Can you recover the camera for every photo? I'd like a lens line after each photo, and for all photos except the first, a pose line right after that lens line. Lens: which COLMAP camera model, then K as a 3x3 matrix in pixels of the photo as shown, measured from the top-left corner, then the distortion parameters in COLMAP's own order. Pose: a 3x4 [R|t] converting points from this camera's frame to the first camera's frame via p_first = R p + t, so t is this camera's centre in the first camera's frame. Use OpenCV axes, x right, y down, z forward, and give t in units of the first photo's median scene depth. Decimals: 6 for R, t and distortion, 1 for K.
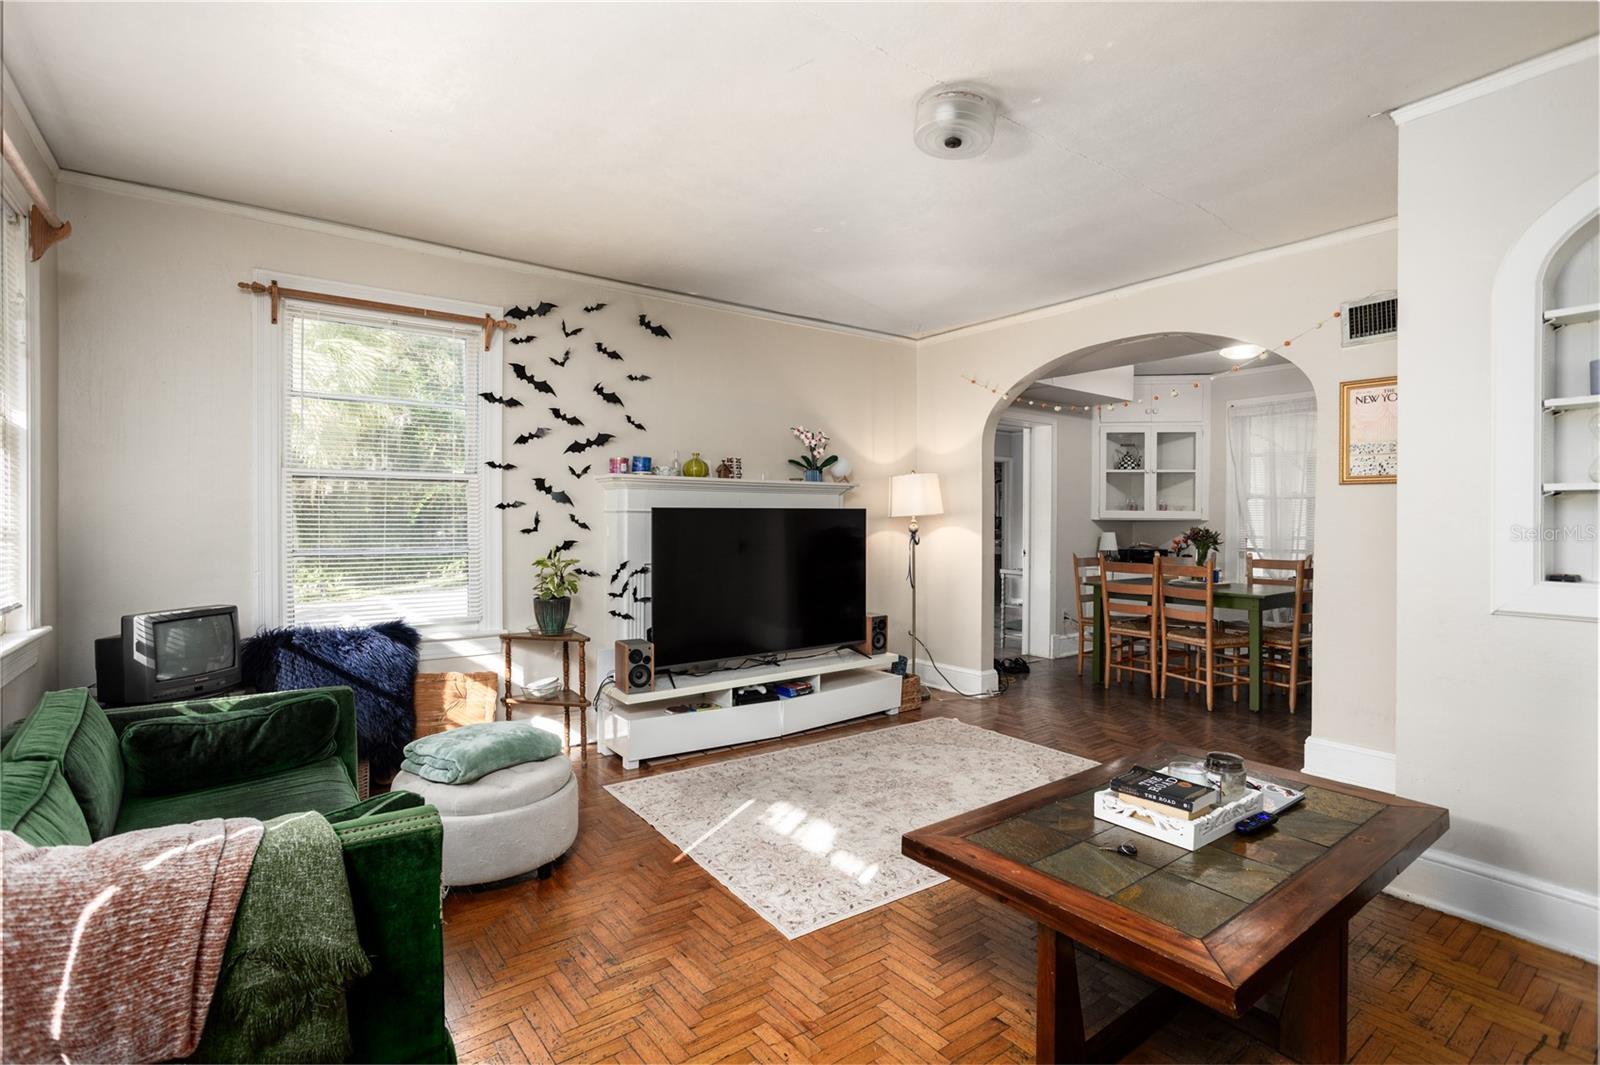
lens RADIAL K [[762.5, 0, 799.2], [0, 762.5, 520.2], [0, 0, 1]] dist [-0.055770, 0.038209]
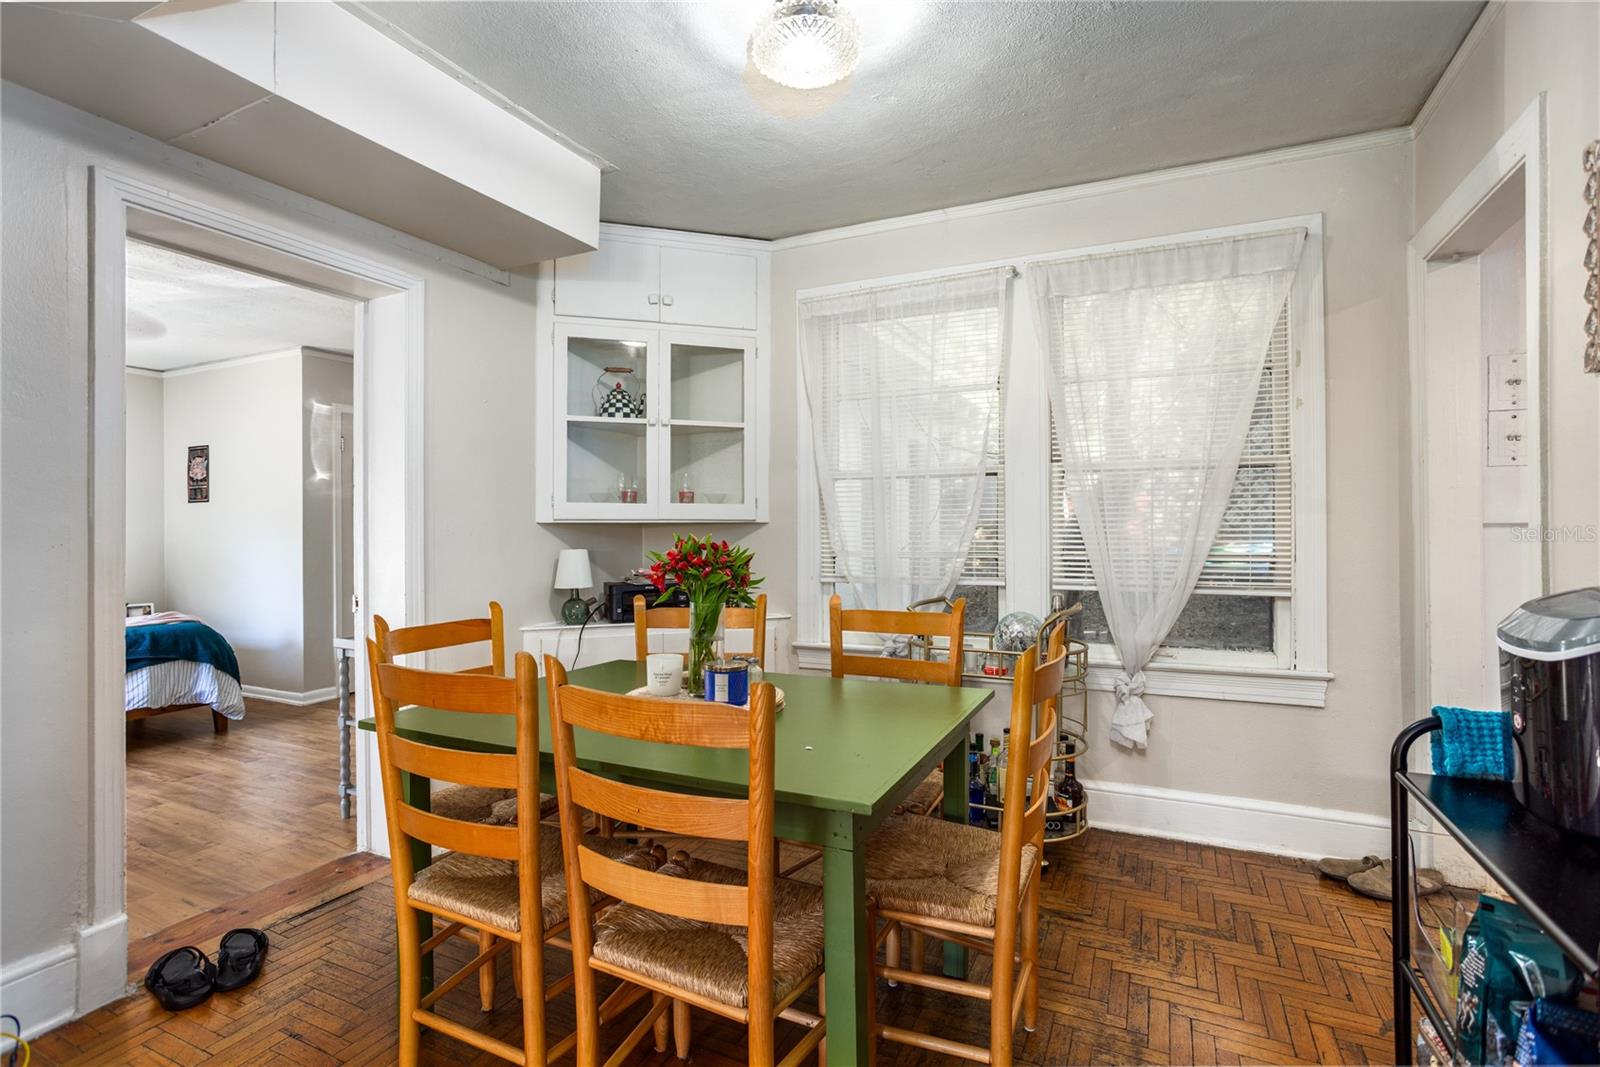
lens RADIAL K [[762.5, 0, 799.2], [0, 762.5, 521.2], [0, 0, 1]] dist [-0.055770, 0.038209]
pose [[0.888013, -0.005636, 0.459784, 0.326208], [0.009617, 0.999934, -0.006318, 0.003192], [-0.459718, 0.010032, 0.888008, 0.532928]]
